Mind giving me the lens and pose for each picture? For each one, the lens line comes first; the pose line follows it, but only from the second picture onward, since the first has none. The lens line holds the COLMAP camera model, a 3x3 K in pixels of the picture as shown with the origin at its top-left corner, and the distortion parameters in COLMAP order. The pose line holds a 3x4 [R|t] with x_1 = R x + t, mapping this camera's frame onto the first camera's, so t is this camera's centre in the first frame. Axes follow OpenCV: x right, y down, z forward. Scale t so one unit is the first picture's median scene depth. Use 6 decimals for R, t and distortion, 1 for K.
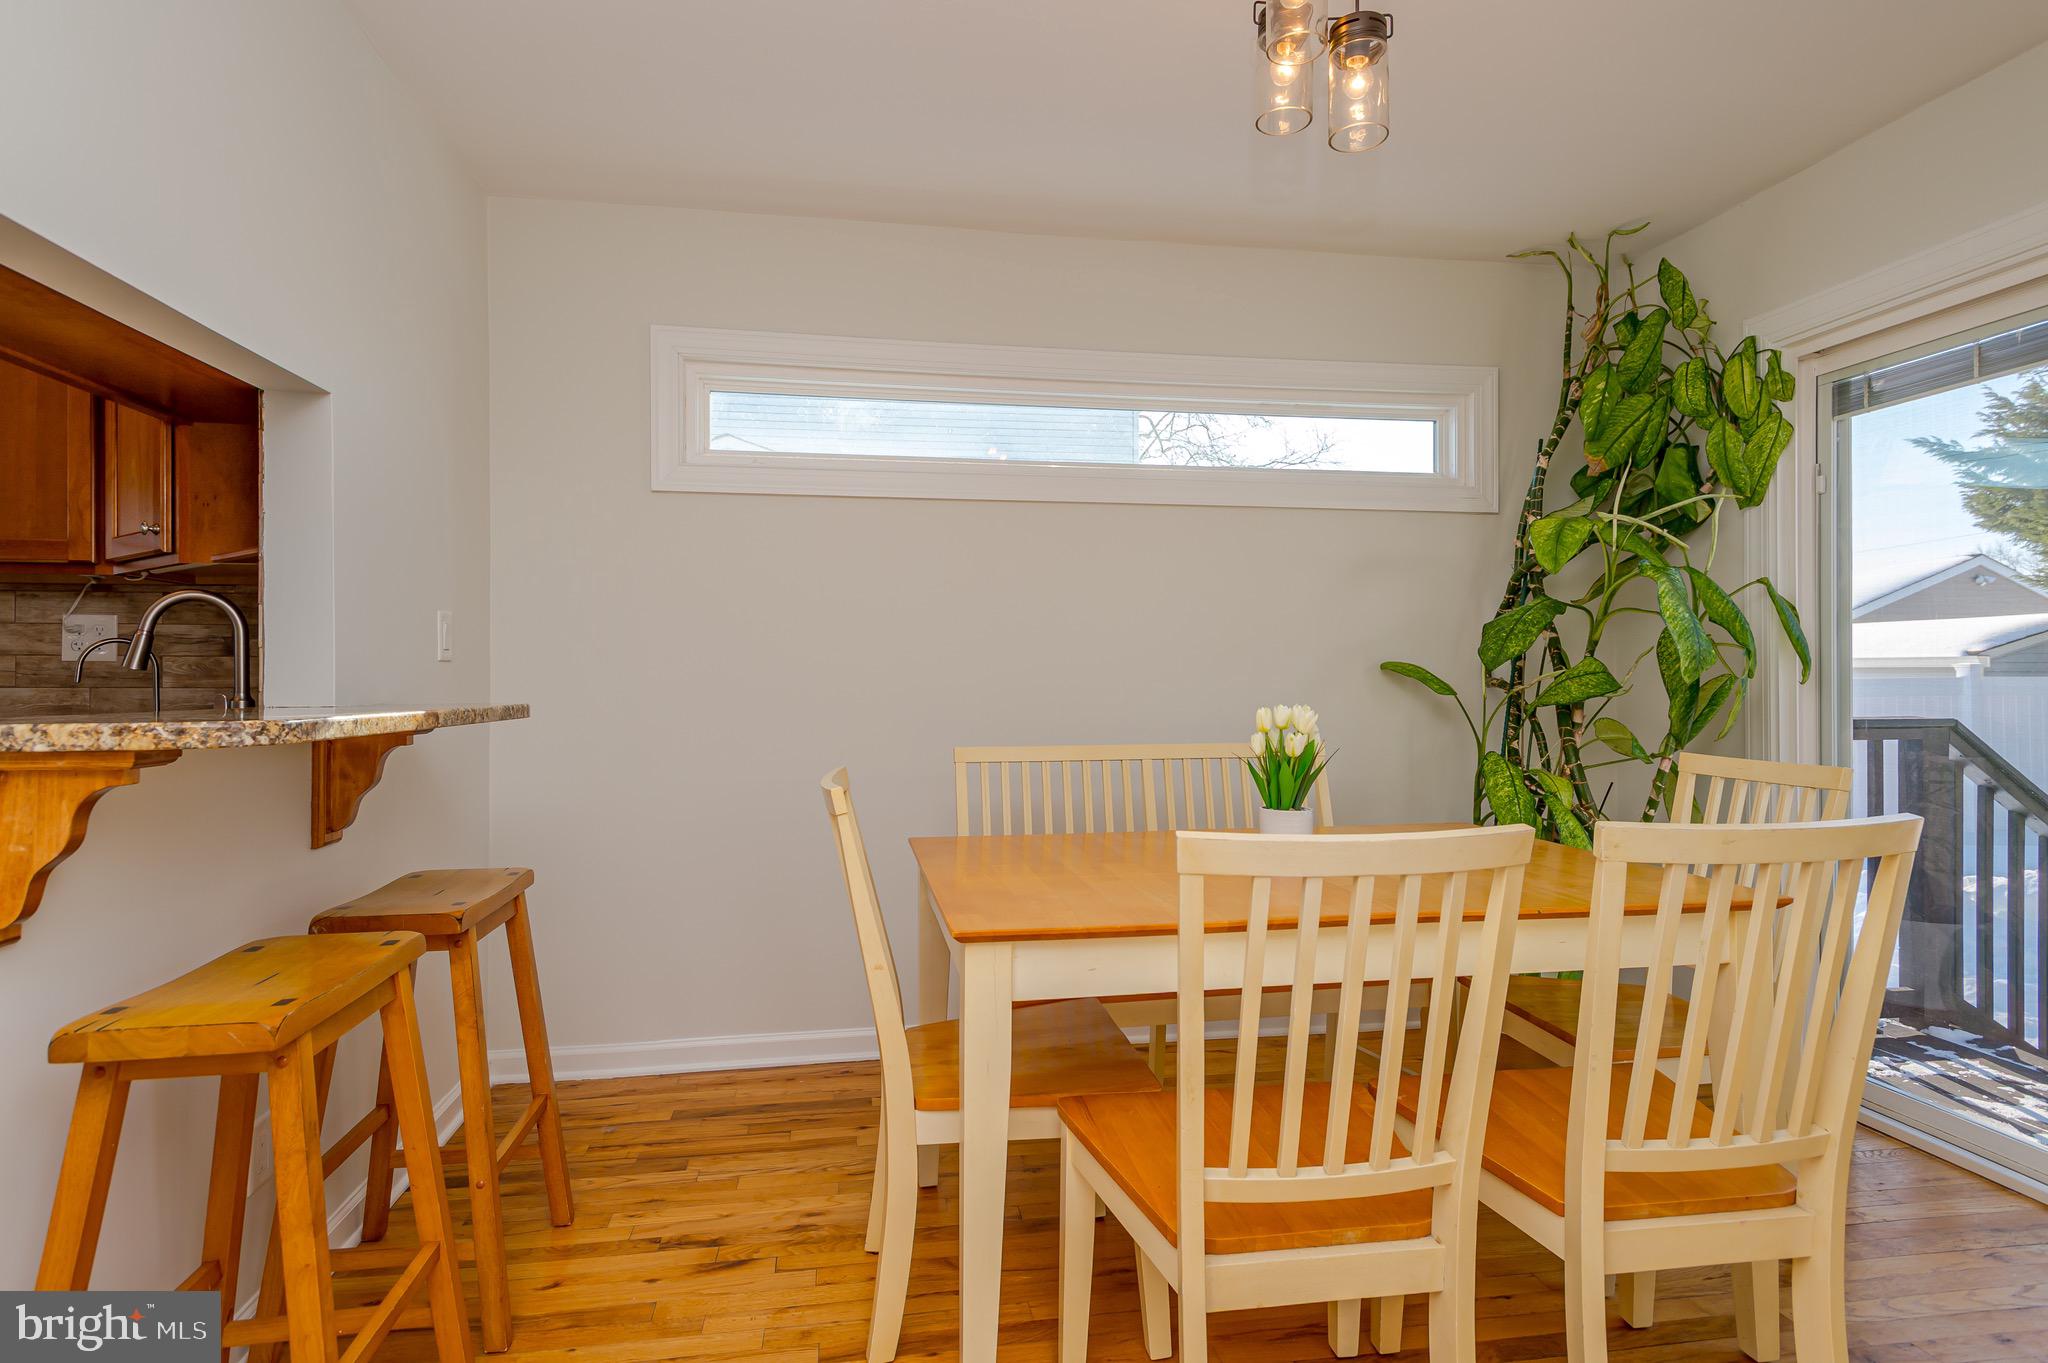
lens RADIAL K [[1059.1, 0, 1029.4], [0, 1059.1, 673.7], [0, 0, 1]] dist [0.015488, -0.000658]
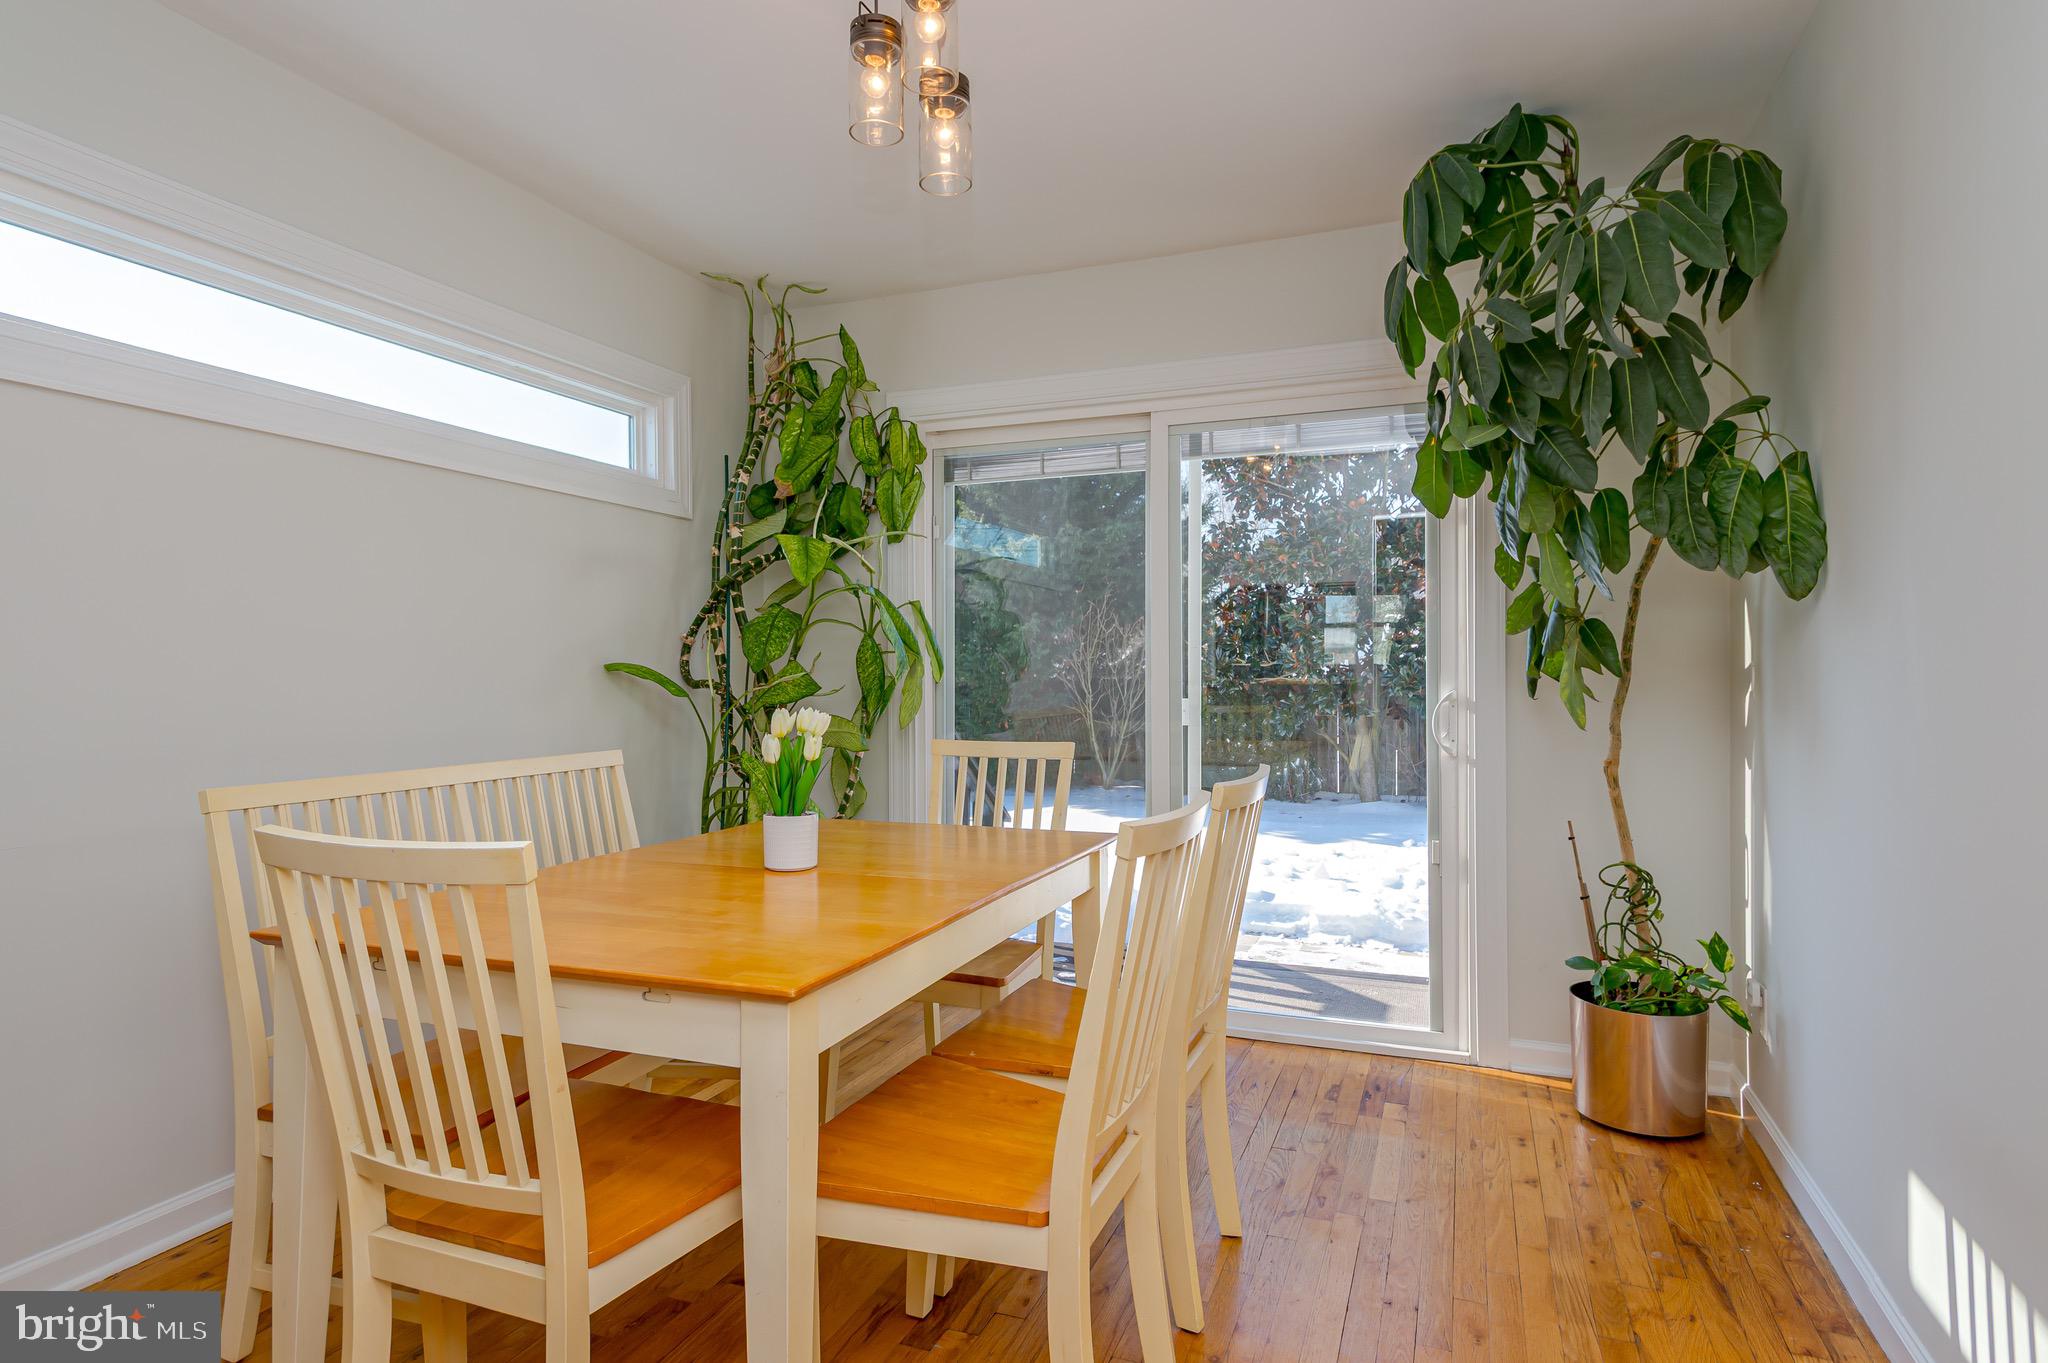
lens RADIAL K [[1095.1, 0, 1027.0], [0, 1095.1, 672.1], [0, 0, 1]] dist [-0.001970, -0.000407]
pose [[0.511344, 0.002052, 0.859373, -0.325794], [-0.000126, 0.999997, -0.002313, -0.000614], [-0.859376, 0.001074, 0.511343, 0.190675]]
